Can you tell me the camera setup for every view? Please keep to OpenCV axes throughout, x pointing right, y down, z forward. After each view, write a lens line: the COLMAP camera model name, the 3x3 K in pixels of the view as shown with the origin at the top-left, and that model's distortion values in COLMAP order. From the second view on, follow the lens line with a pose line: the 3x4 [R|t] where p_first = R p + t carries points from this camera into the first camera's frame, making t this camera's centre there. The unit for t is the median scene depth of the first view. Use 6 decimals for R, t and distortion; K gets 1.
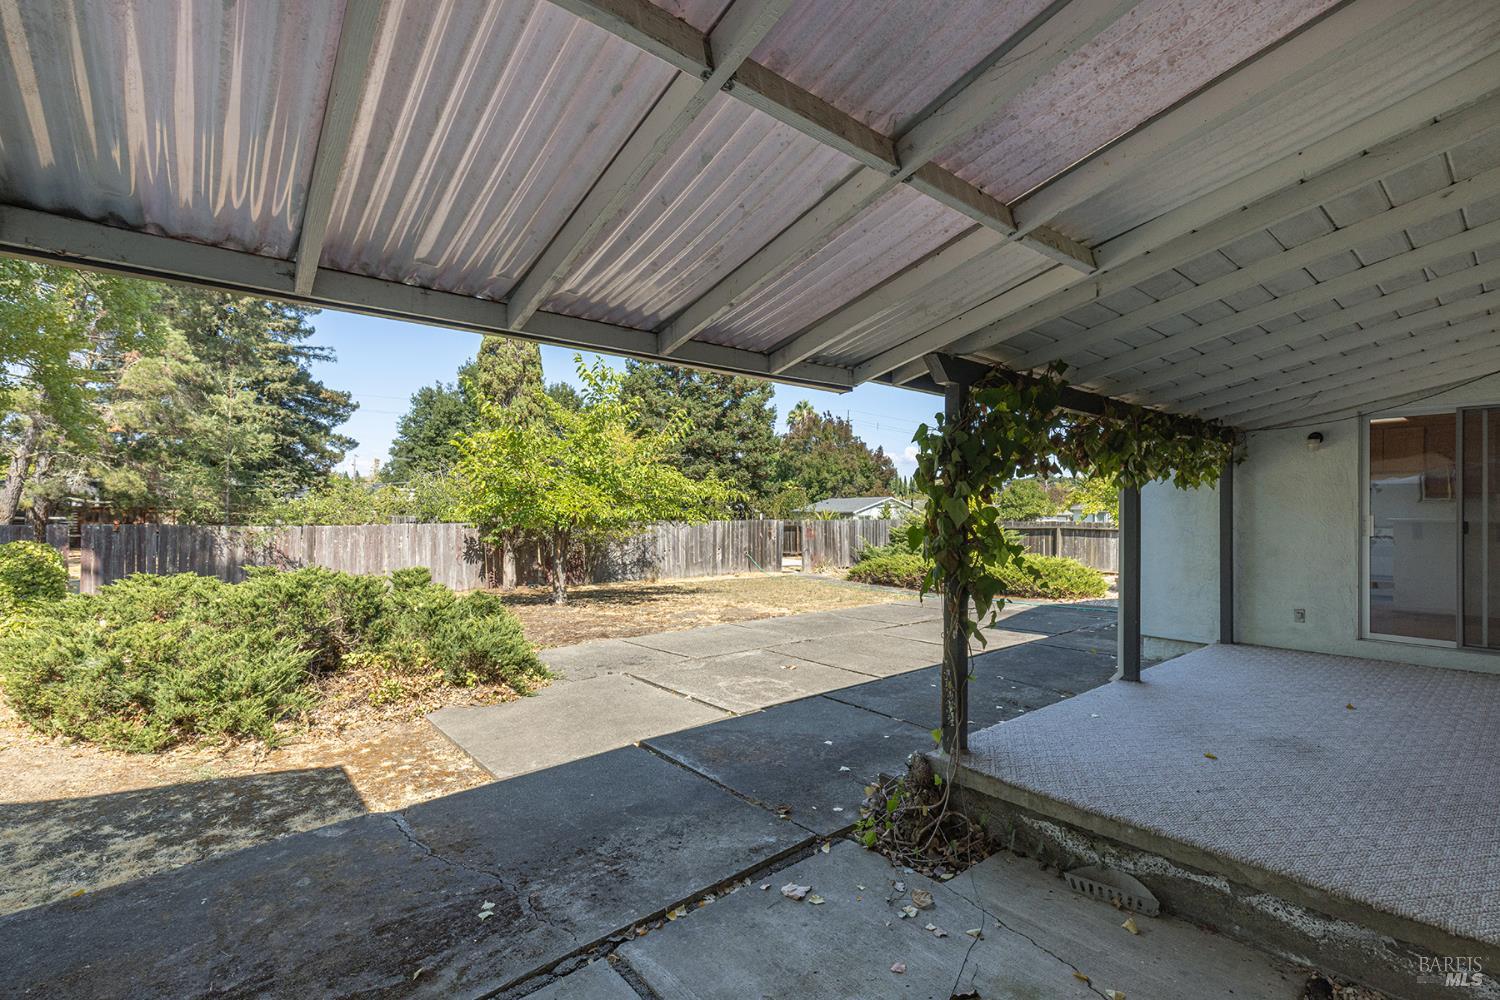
lens RADIAL K [[684.8, 0, 748.3], [0, 684.8, 502.0], [0, 0, 1]] dist [0.003481, 0.002006]
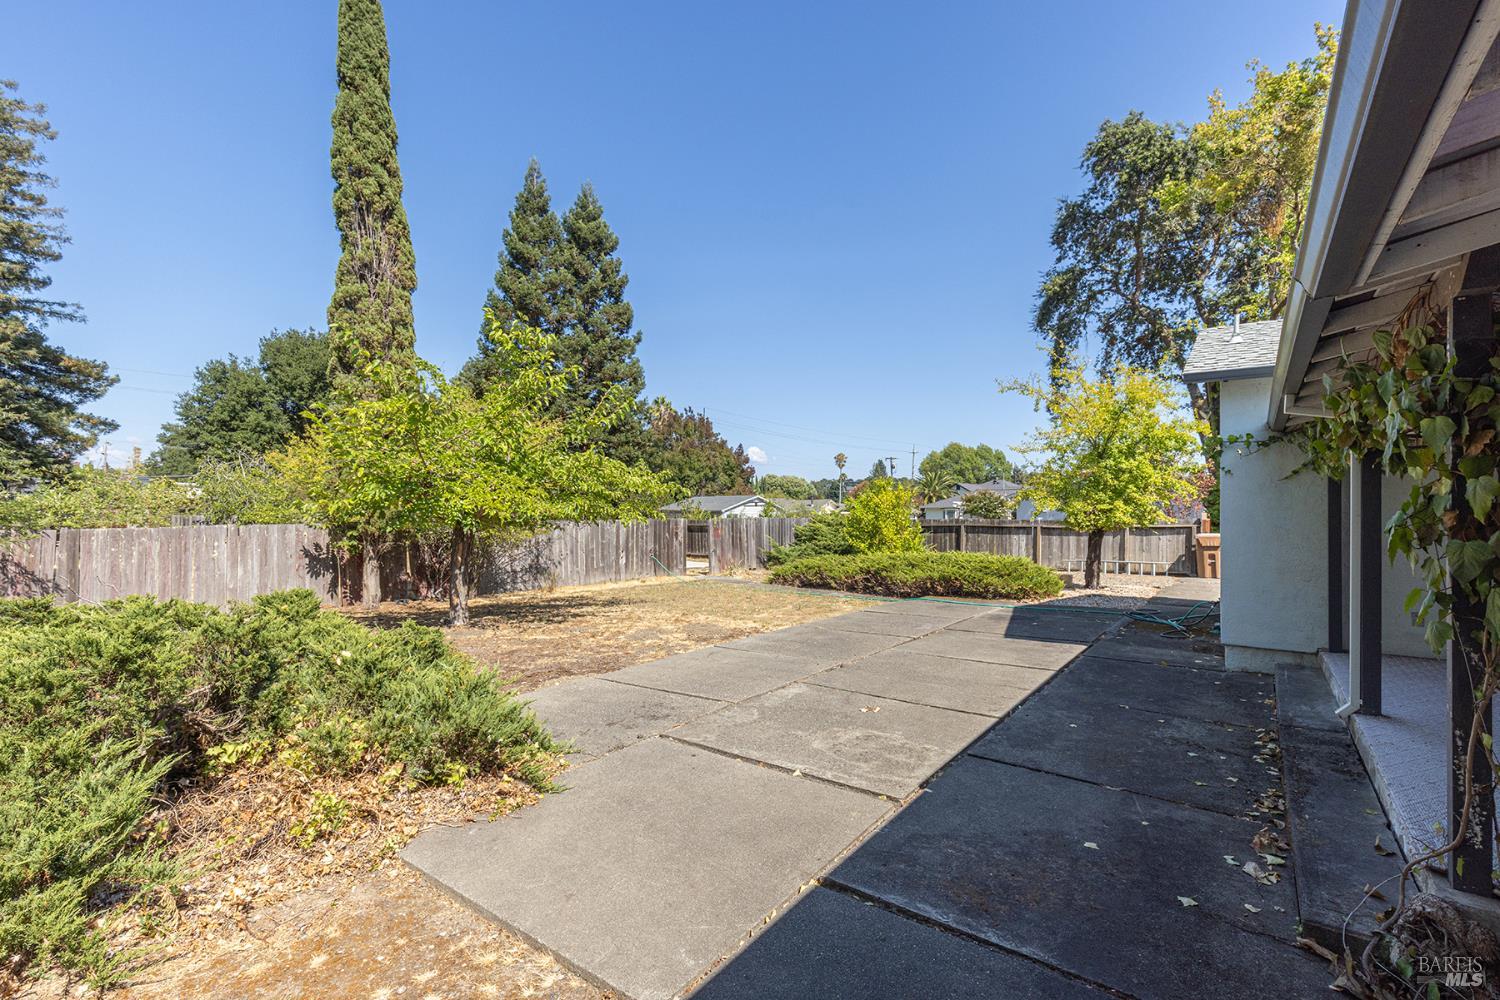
lens RADIAL K [[684.8, 0, 752.3], [0, 684.8, 502.7], [0, 0, 1]] dist [0.003481, 0.002006]
pose [[0.972044, 0.001671, 0.234792, -0.111577], [-0.002308, 0.999994, 0.002437, 0.003872], [-0.234786, -0.002910, 0.972043, 0.128400]]
